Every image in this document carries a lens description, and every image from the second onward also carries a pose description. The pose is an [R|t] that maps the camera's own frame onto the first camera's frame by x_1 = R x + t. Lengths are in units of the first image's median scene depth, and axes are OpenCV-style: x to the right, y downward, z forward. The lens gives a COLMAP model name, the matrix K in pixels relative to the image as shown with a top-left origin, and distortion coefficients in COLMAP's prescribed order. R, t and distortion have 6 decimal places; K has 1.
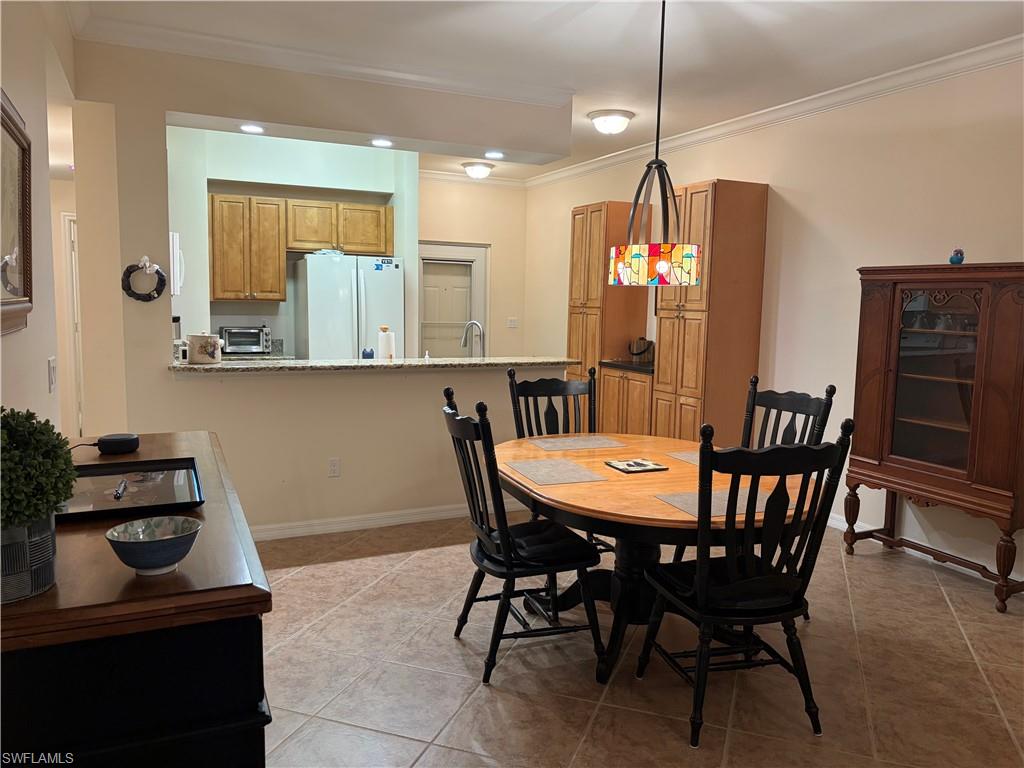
lens RADIAL K [[772.8, 0, 516.5], [0, 772.8, 380.3], [0, 0, 1]] dist [0.023929, -0.025560]
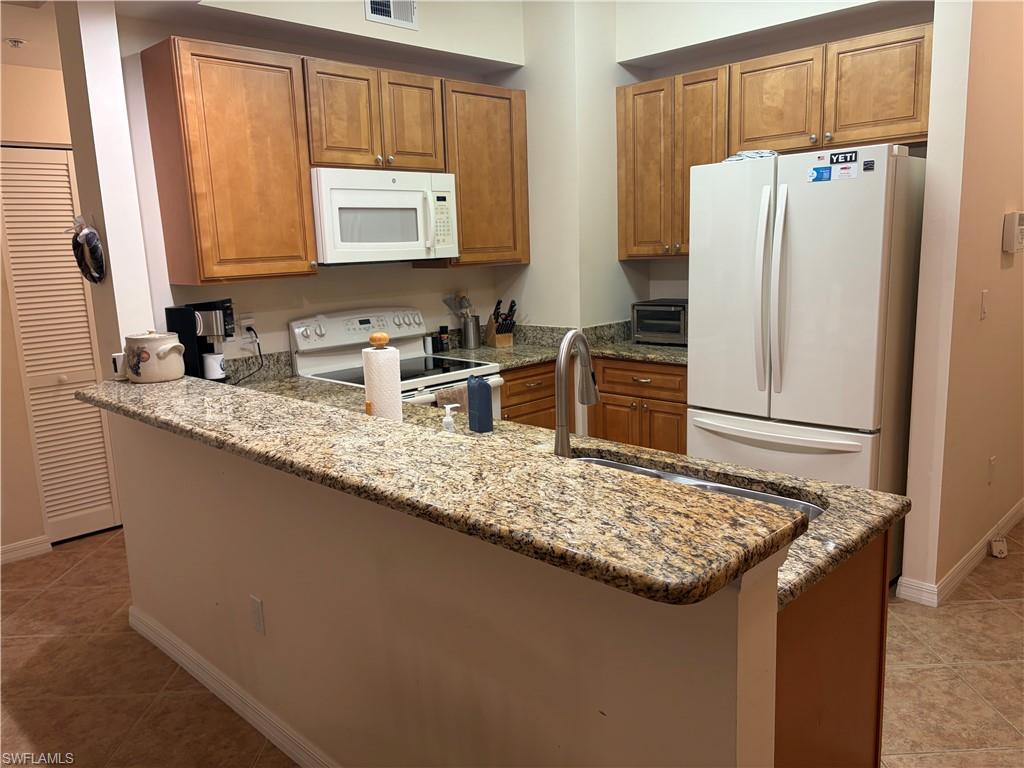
lens RADIAL K [[772.8, 0, 511.6], [0, 772.8, 383.0], [0, 0, 1]] dist [0.023929, -0.025560]
pose [[0.345562, 0.133000, -0.928923, 0.180474], [-0.055584, 0.991068, 0.121220, -0.073194], [0.936748, 0.009745, 0.349868, 0.683907]]
